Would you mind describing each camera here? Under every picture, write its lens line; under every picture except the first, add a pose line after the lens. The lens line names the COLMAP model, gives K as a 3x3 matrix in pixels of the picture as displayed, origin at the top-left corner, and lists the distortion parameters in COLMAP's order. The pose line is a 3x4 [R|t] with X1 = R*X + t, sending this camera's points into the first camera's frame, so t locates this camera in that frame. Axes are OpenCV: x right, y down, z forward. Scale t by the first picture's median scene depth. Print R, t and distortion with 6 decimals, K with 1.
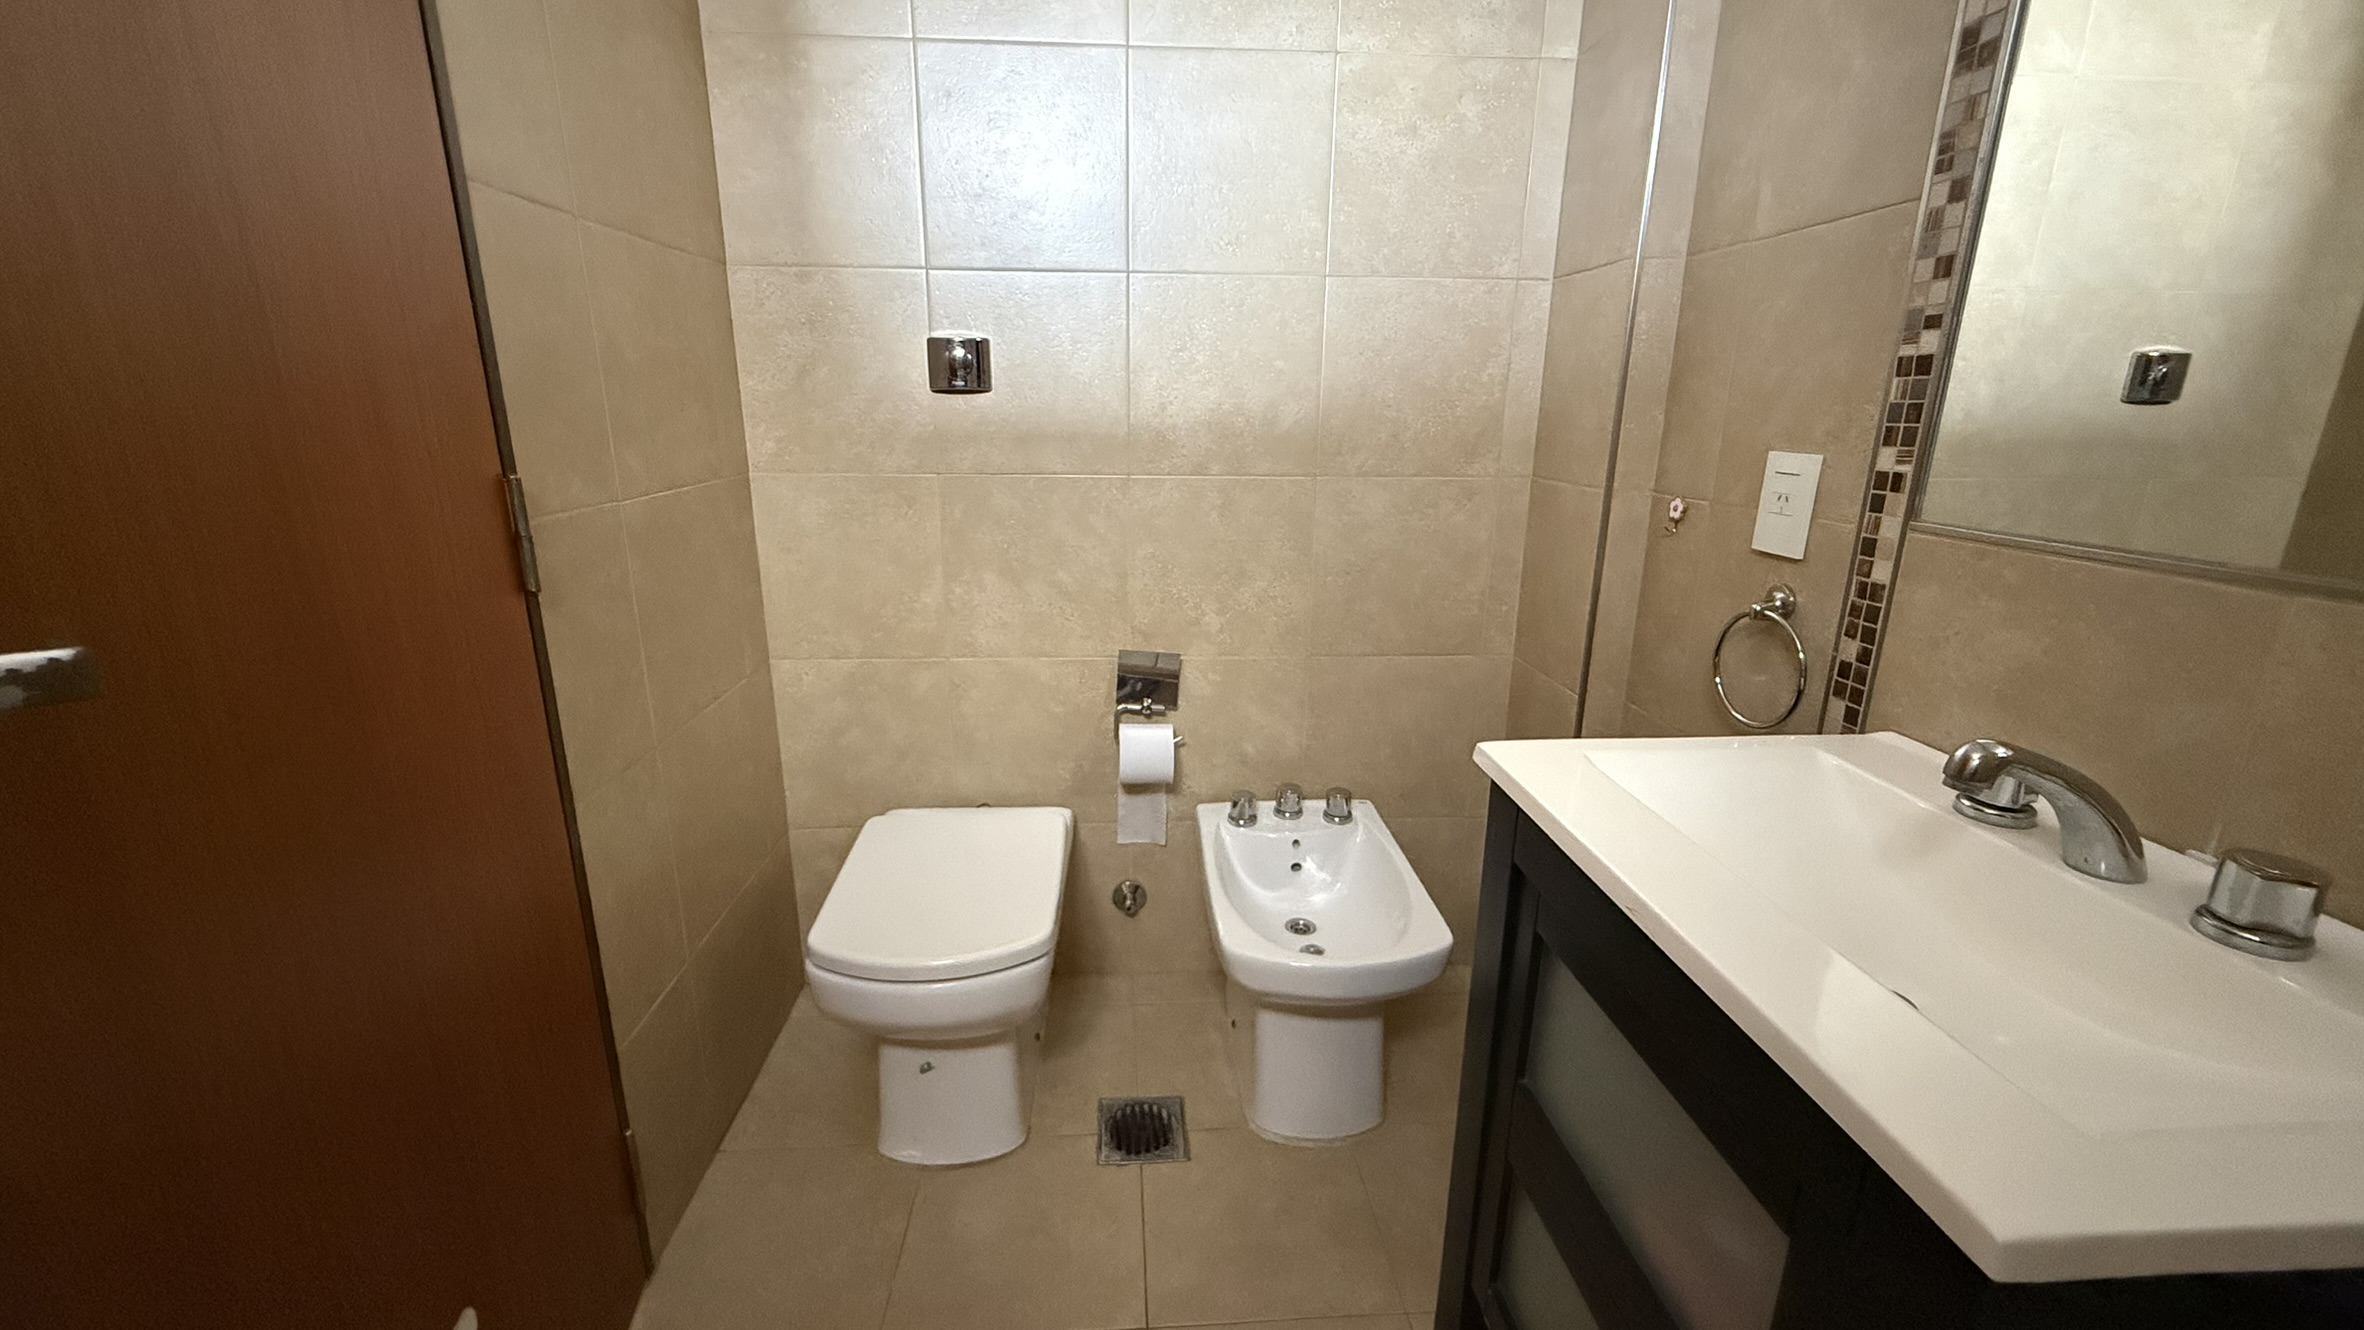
lens RADIAL K [[941.0, 0, 1174.7], [0, 941.0, 663.5], [0, 0, 1]] dist [0.002530, 0.000712]
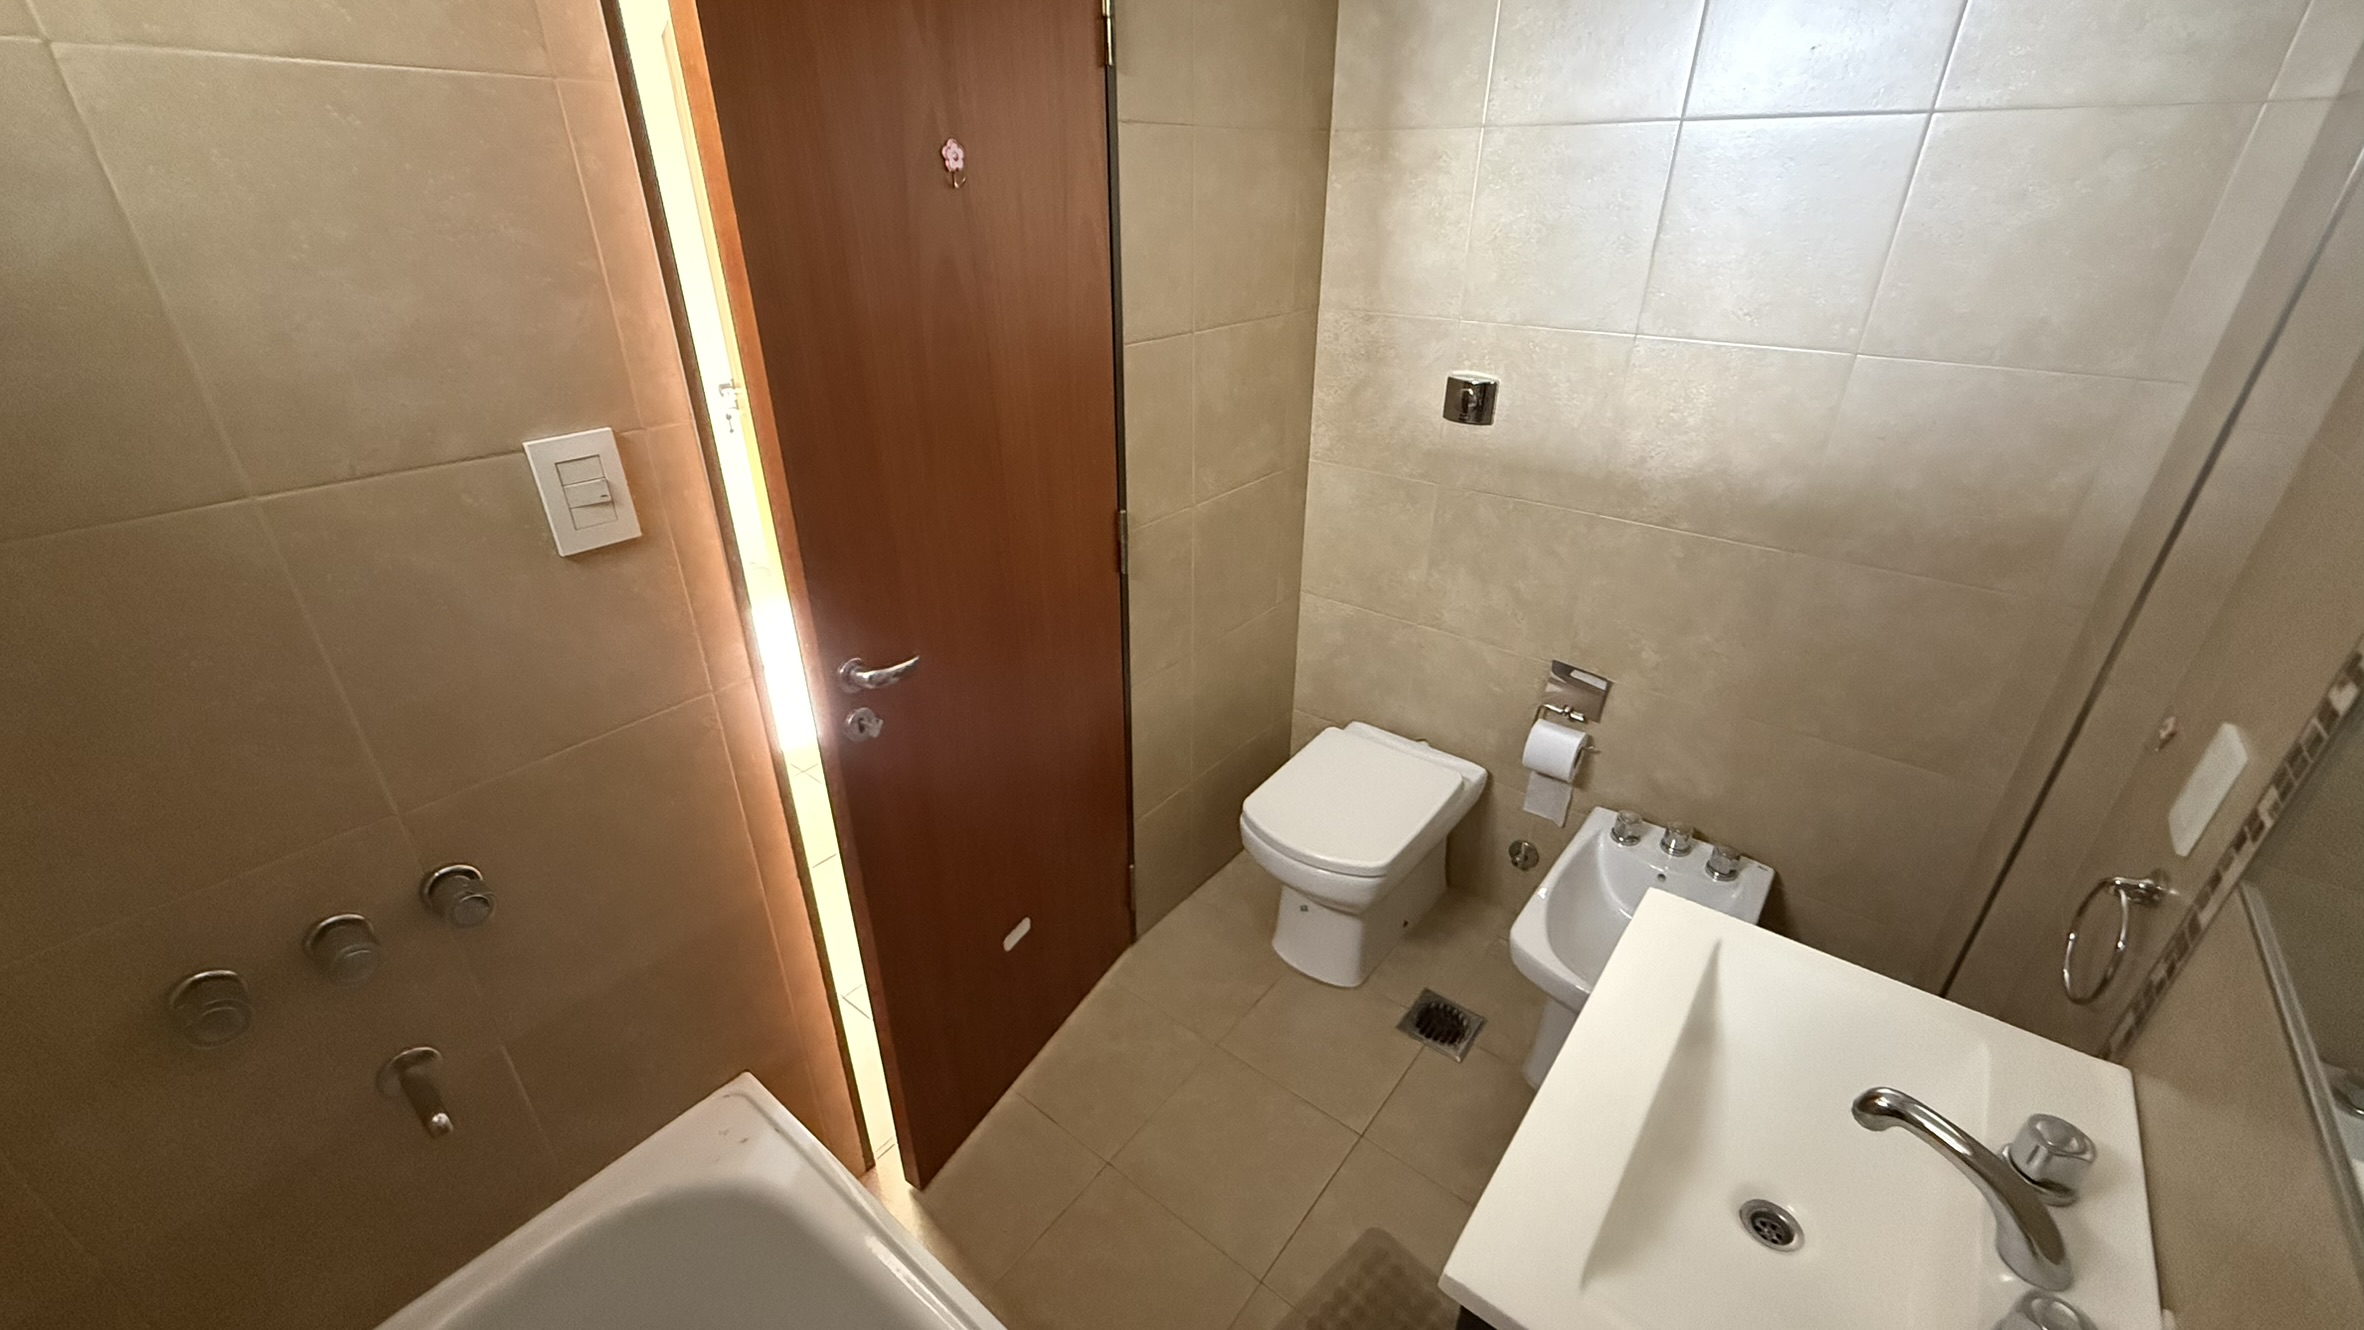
lens RADIAL K [[941.0, 0, 1174.7], [0, 941.0, 663.5], [0, 0, 1]] dist [0.002530, 0.000712]
pose [[0.741717, 0.295768, -0.601978, 0.305594], [-0.169977, 0.951110, 0.257871, -0.238268], [0.648817, -0.088945, 0.755728, -0.174580]]
